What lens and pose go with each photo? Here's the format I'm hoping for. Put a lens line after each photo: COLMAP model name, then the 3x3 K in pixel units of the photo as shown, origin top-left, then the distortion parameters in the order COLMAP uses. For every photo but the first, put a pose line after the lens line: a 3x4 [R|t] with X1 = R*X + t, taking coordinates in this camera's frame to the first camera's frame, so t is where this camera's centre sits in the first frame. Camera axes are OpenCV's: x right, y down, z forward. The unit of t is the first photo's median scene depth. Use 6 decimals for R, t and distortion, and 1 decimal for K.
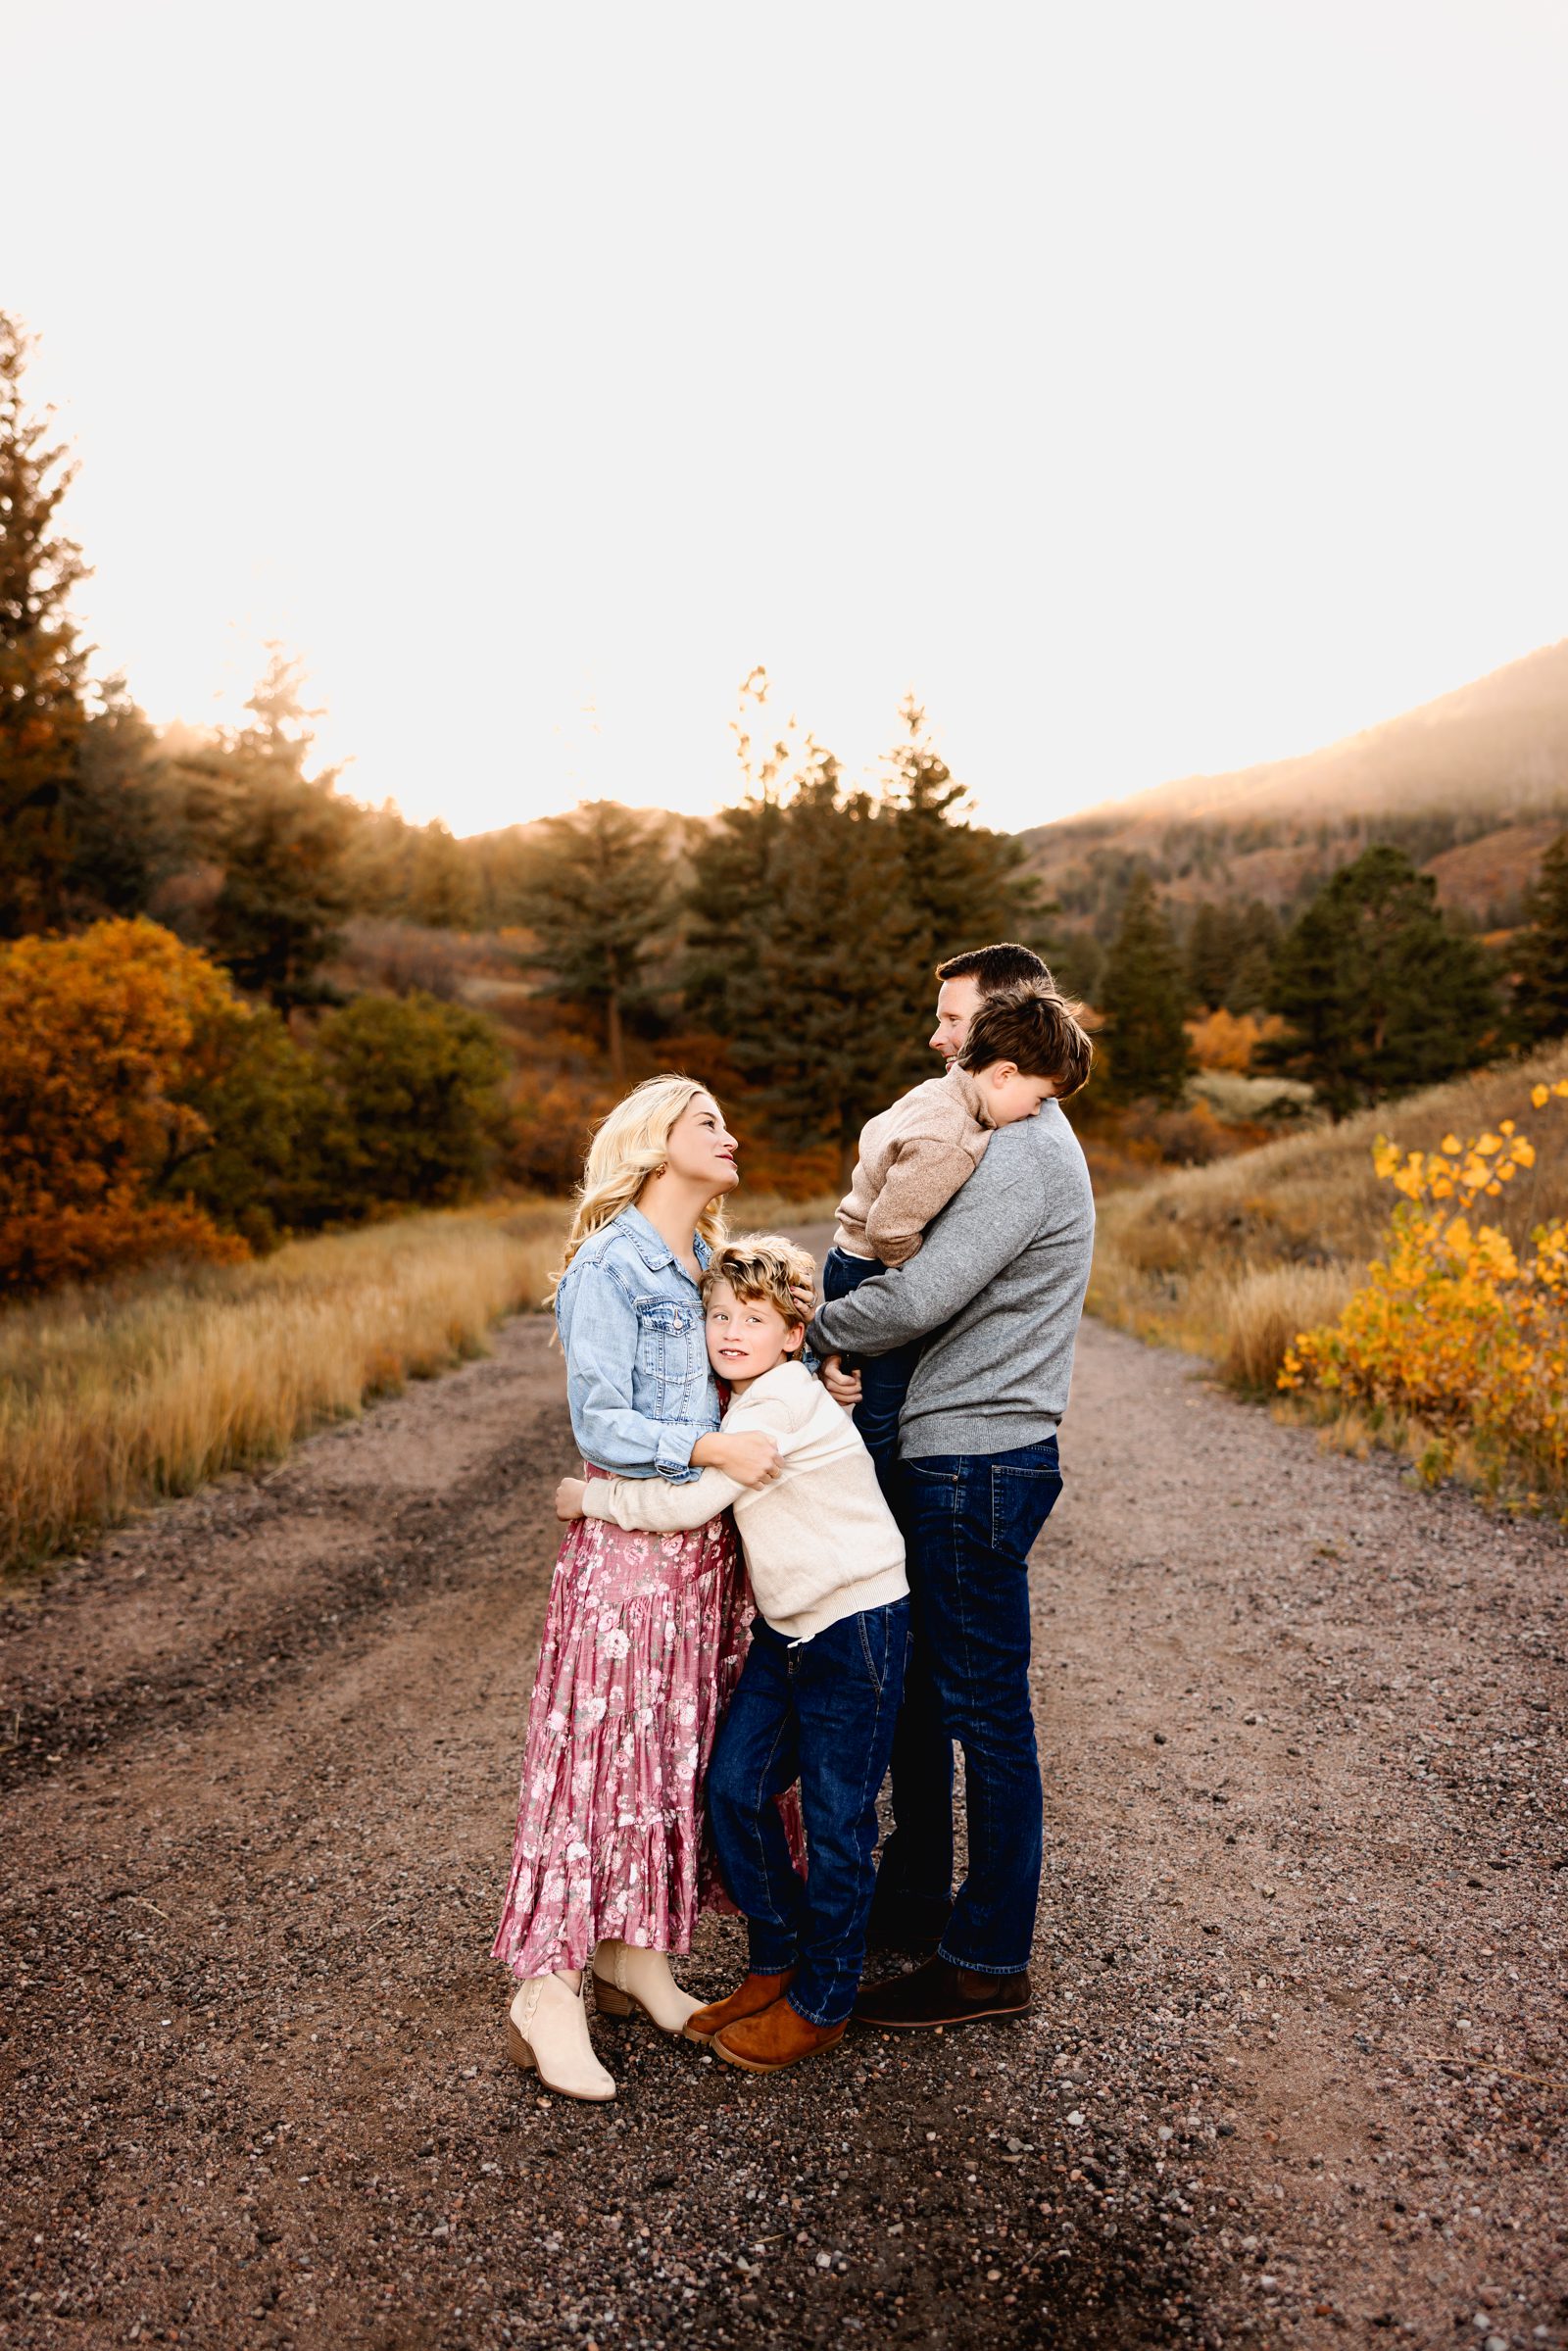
lens RADIAL K [[2276.5, 0, 780.5], [0, 2276.5, 1168.9], [0, 0, 1]] dist [0.079147, 0.000000]
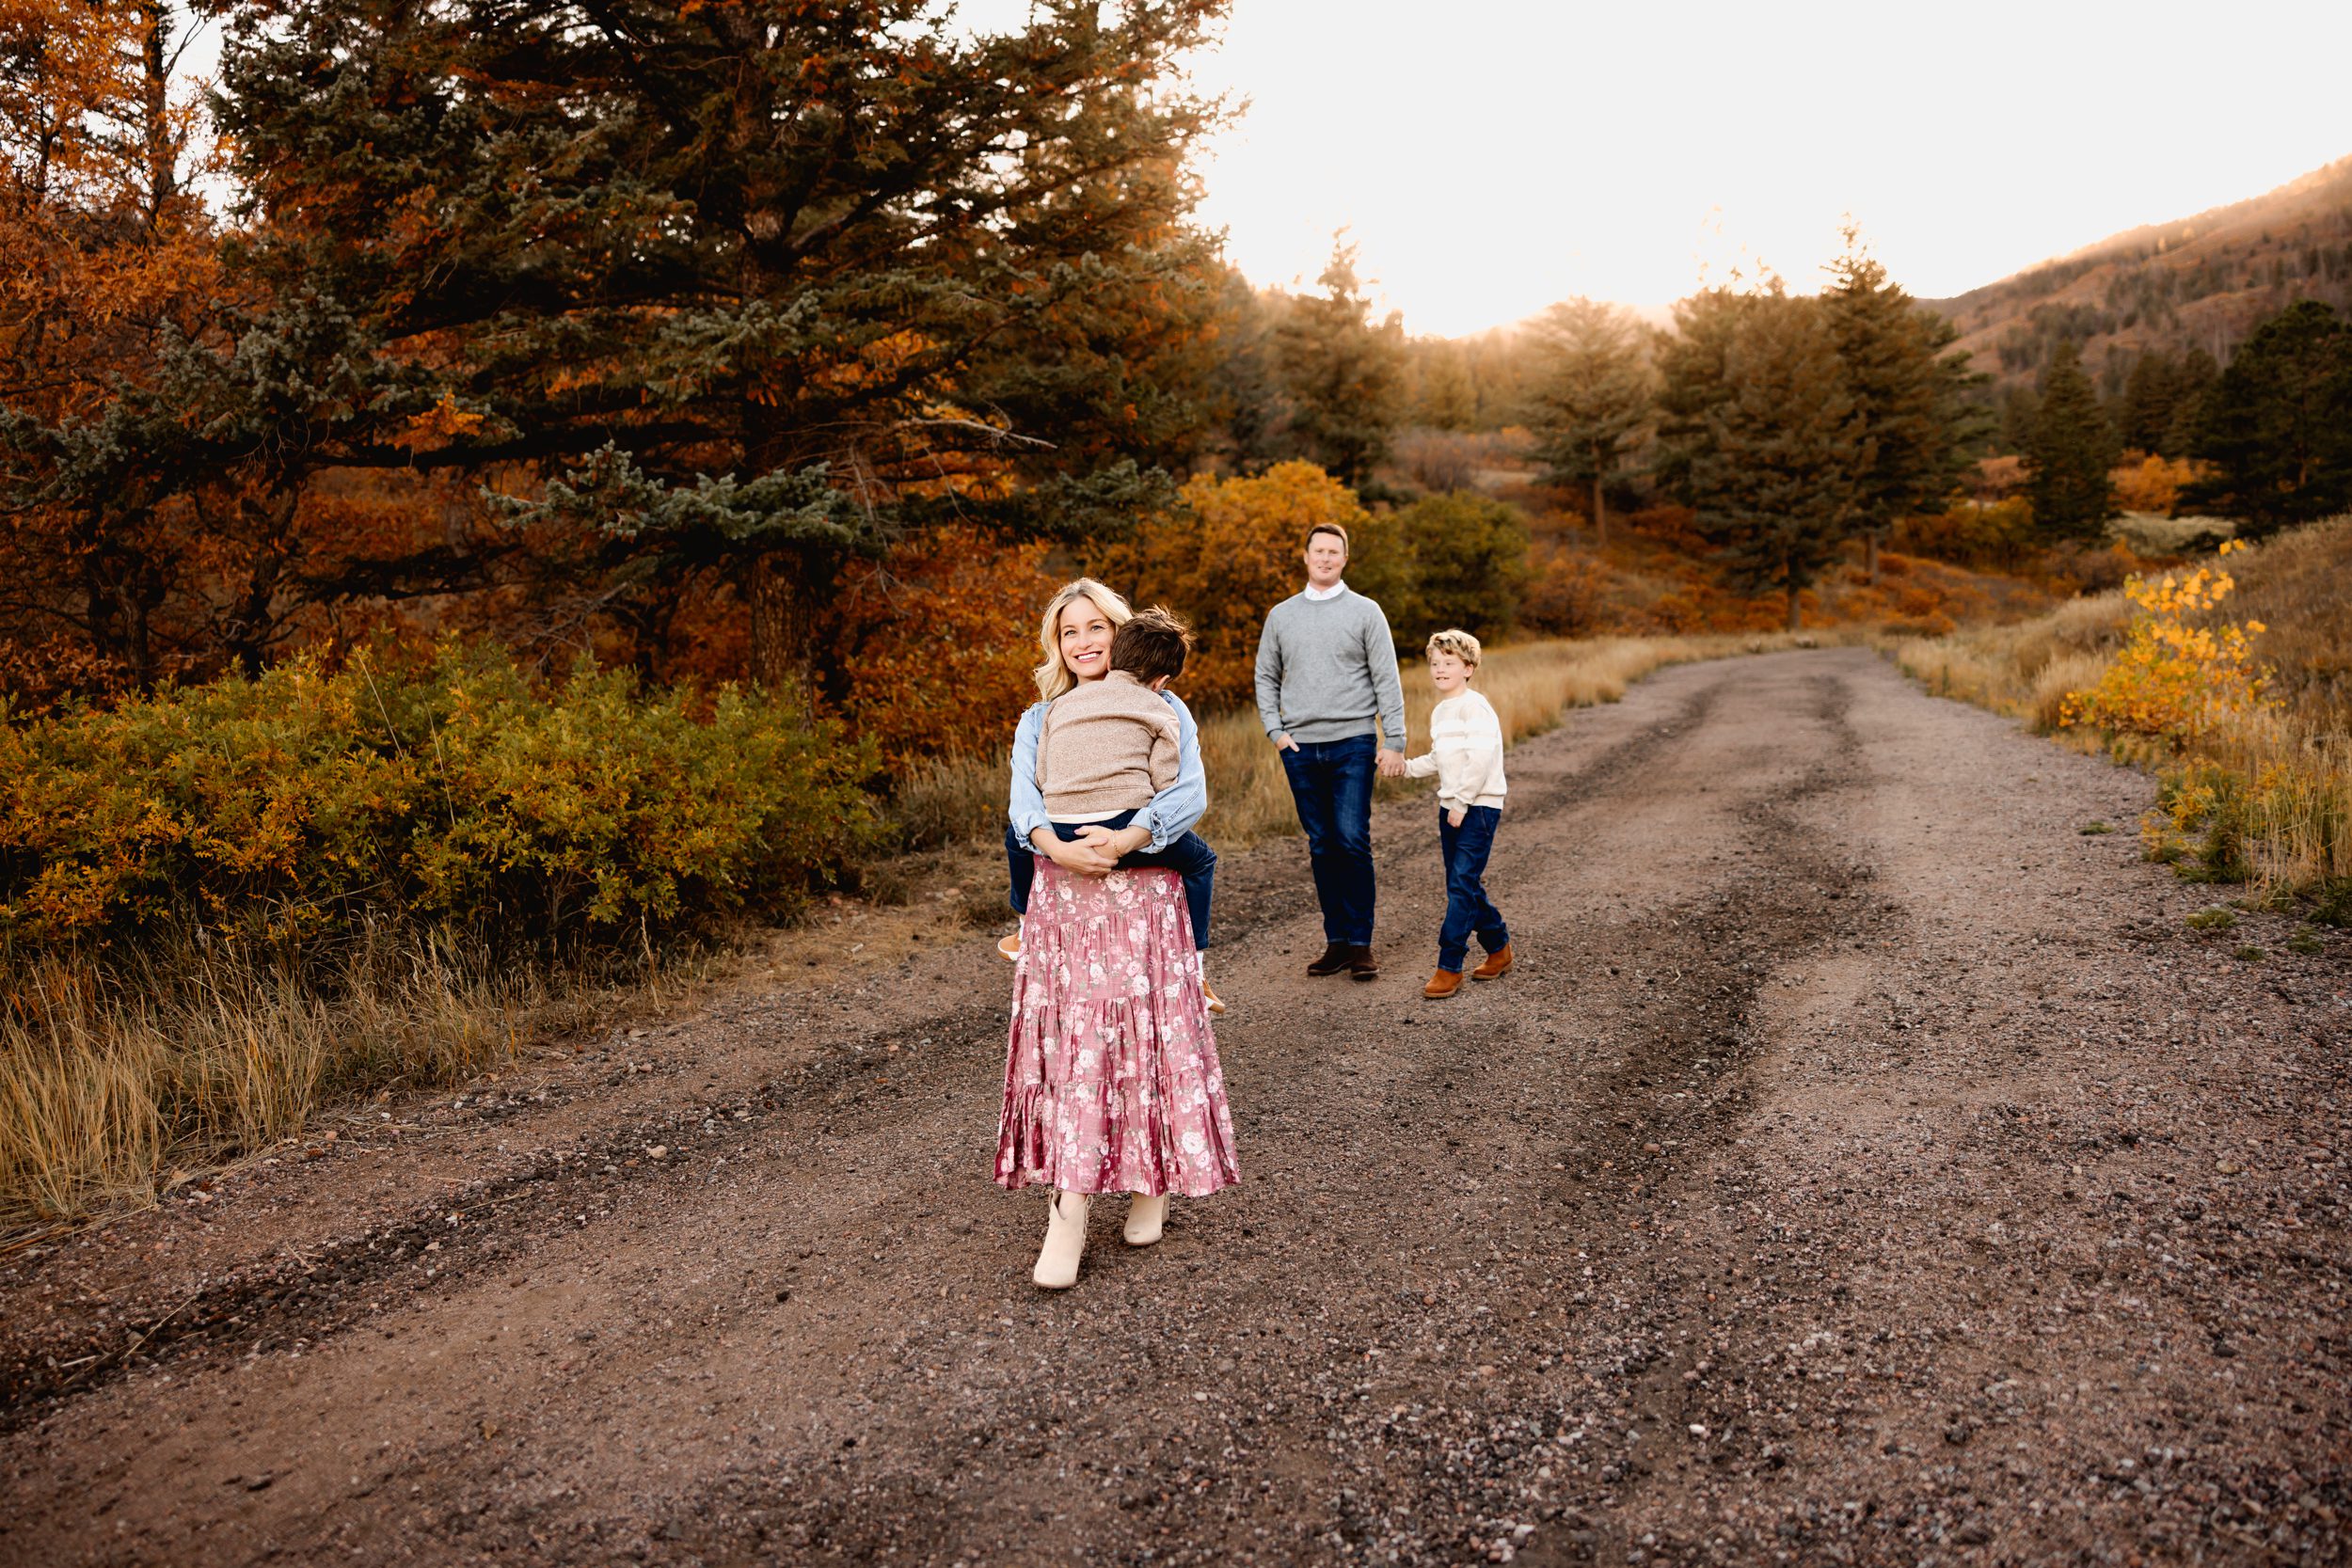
lens RADIAL K [[1906.3, 0, 1160.4], [0, 1906.3, 728.8], [0, 0, 1]] dist [0.051101, 0.001023]
pose [[0.957628, -0.015129, -0.287609, -0.002074], [0.031148, 0.998202, 0.051203, 0.000579], [0.286317, -0.057992, 0.956378, -0.098938]]
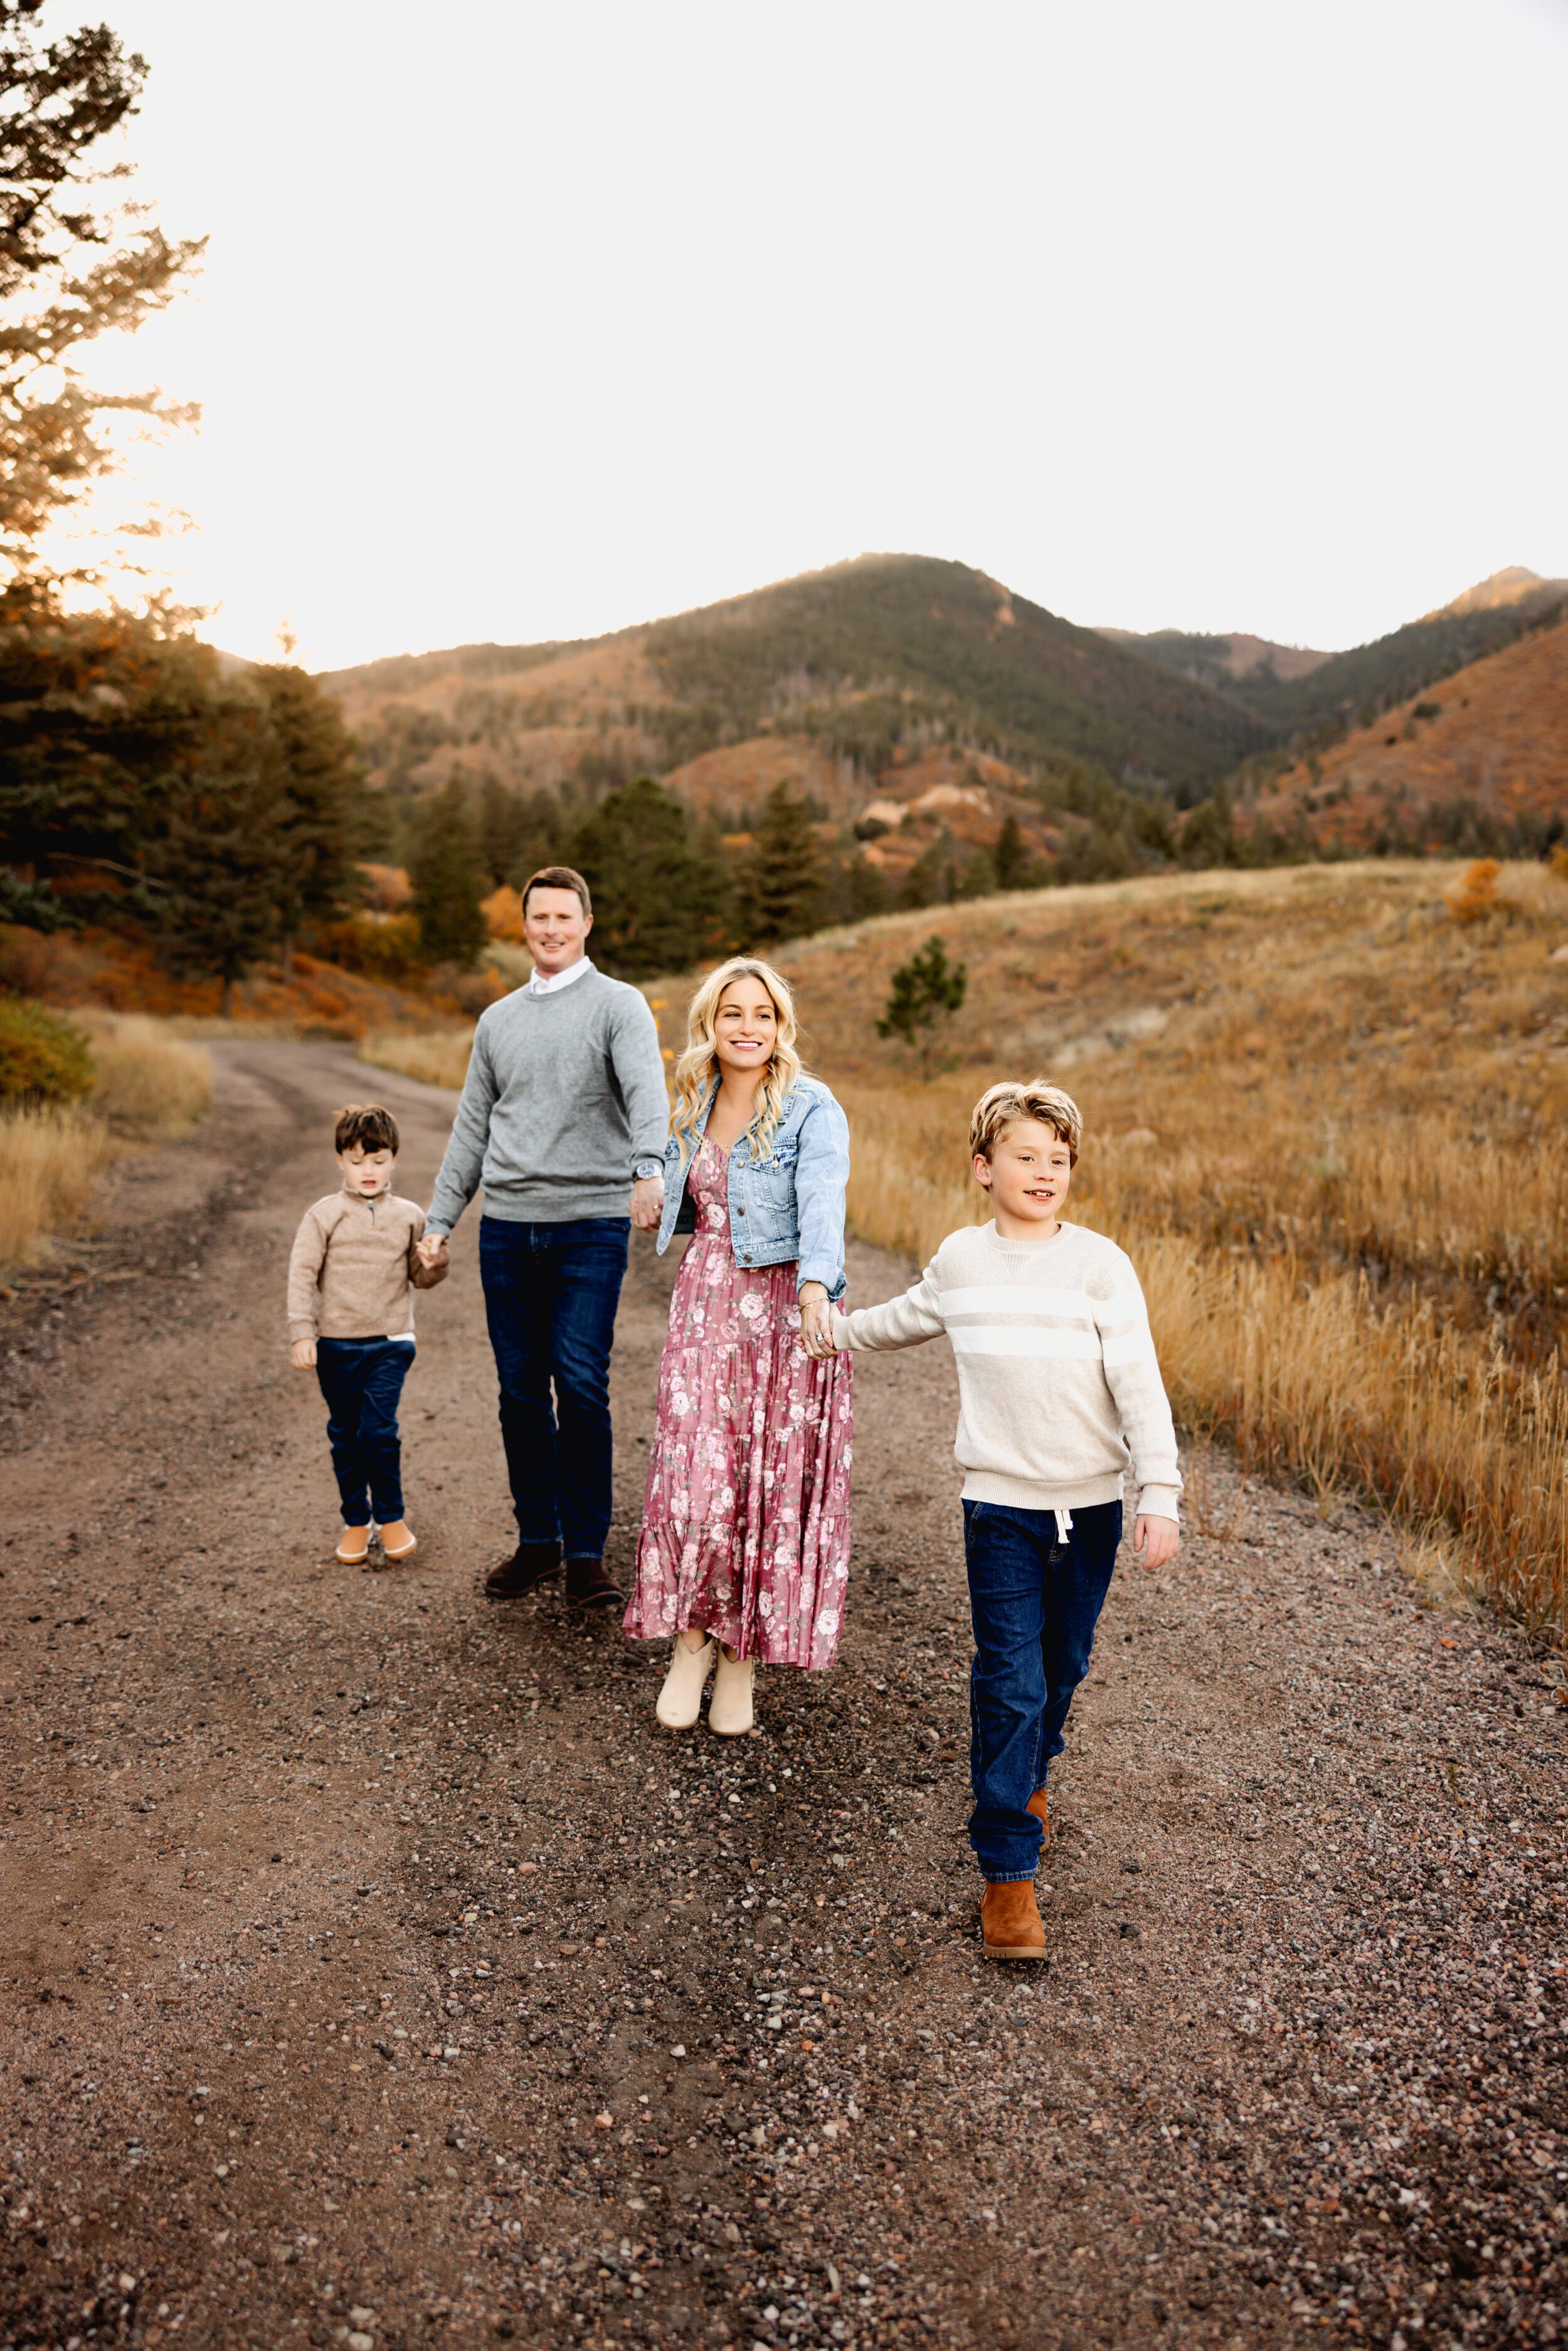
lens RADIAL K [[2227.9, 0, 781.4], [0, 2227.9, 1175.6], [0, 0, 1]] dist [0.000490, 0.000000]
pose [[0.945490, 0.057426, 0.320547, -0.065975], [-0.079640, 0.995215, 0.056614, 0.002511], [-0.315762, -0.079056, 0.945539, -0.281154]]
